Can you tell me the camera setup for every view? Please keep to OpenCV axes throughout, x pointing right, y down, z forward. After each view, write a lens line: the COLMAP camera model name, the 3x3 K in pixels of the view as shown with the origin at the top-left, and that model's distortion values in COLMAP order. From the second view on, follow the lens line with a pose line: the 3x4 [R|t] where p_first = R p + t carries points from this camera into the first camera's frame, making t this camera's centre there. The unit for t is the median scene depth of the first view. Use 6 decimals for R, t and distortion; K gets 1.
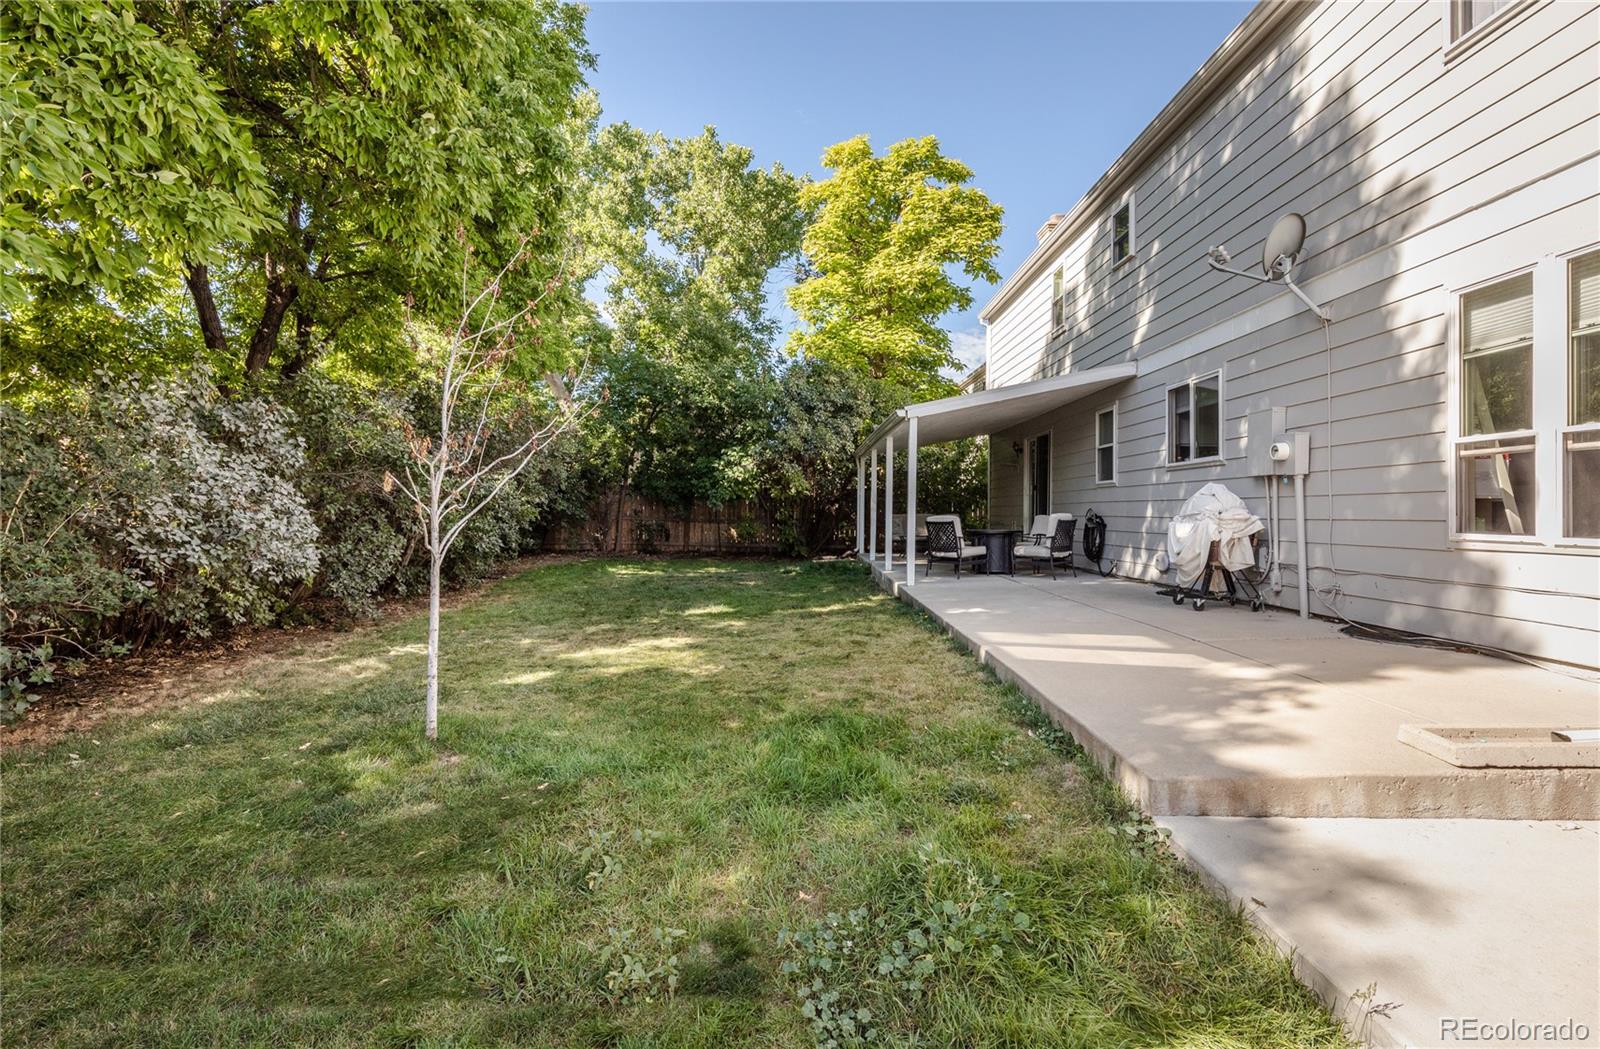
lens RADIAL K [[743.0, 0, 827.4], [0, 743.0, 499.7], [0, 0, 1]] dist [0.001552, -0.000297]
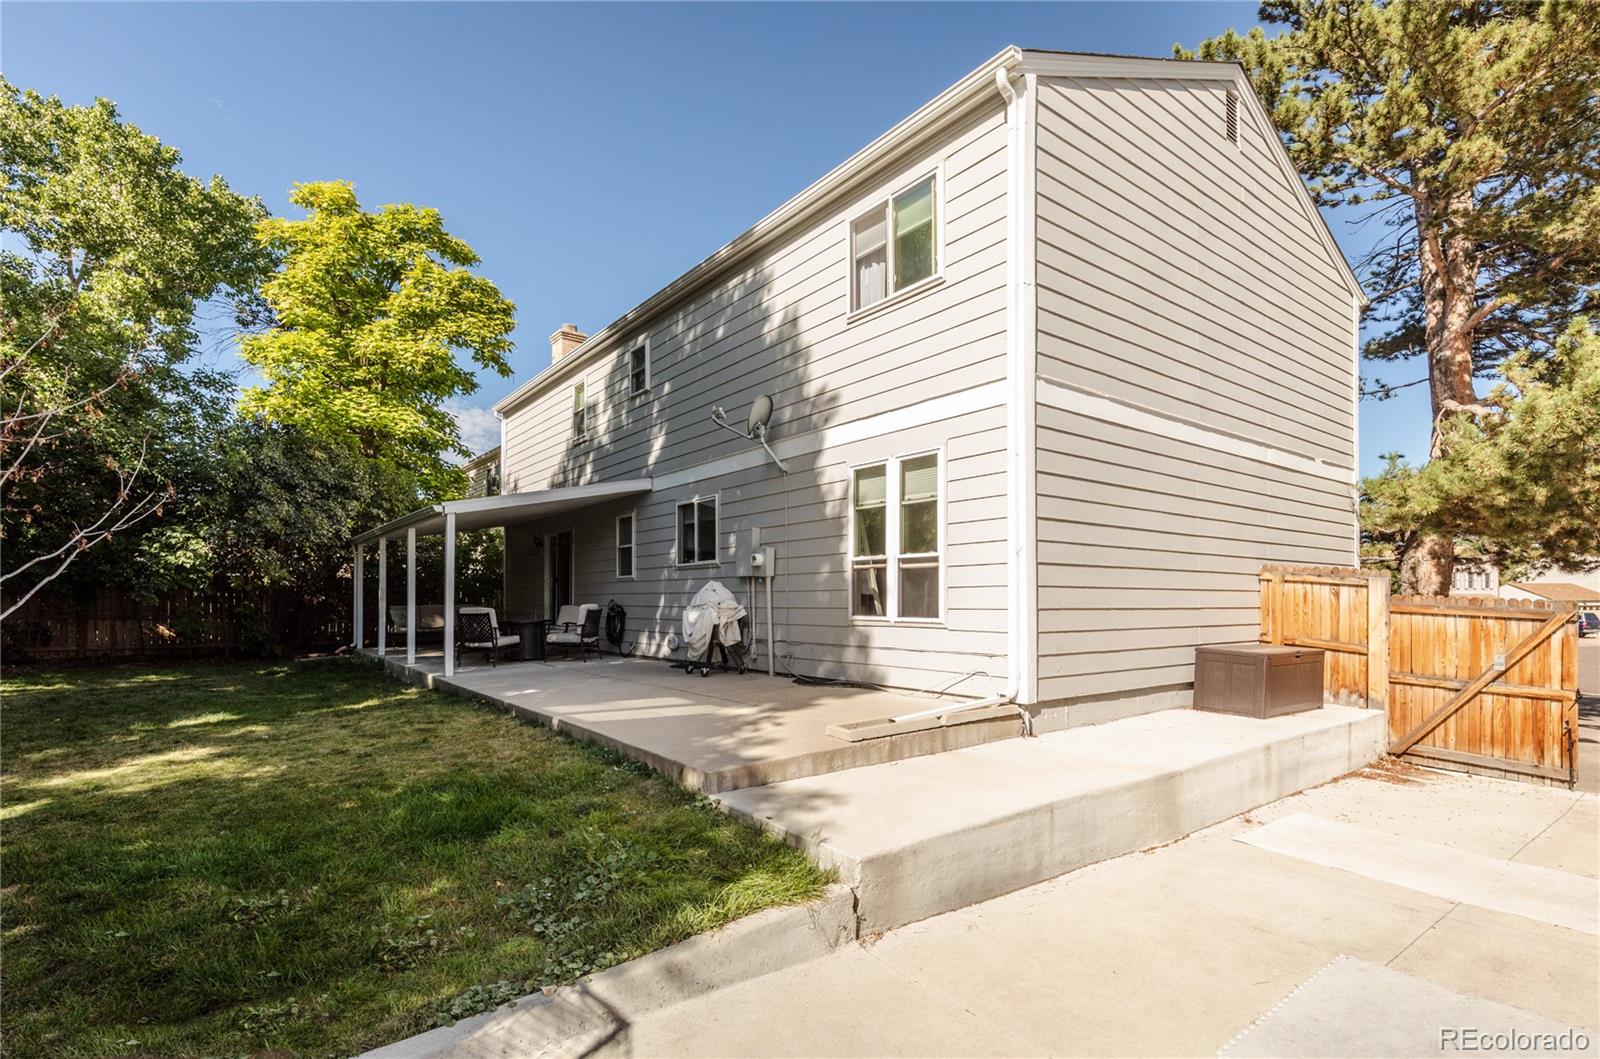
lens RADIAL K [[762.8, 0, 799.7], [0, 762.8, 598.0], [0, 0, 1]] dist [0.000466, 0.000020]
pose [[0.807838, -0.010683, 0.589308, -0.136012], [0.000216, 0.999841, 0.017829, -0.013741], [-0.589405, -0.014275, 0.807711, -0.165603]]
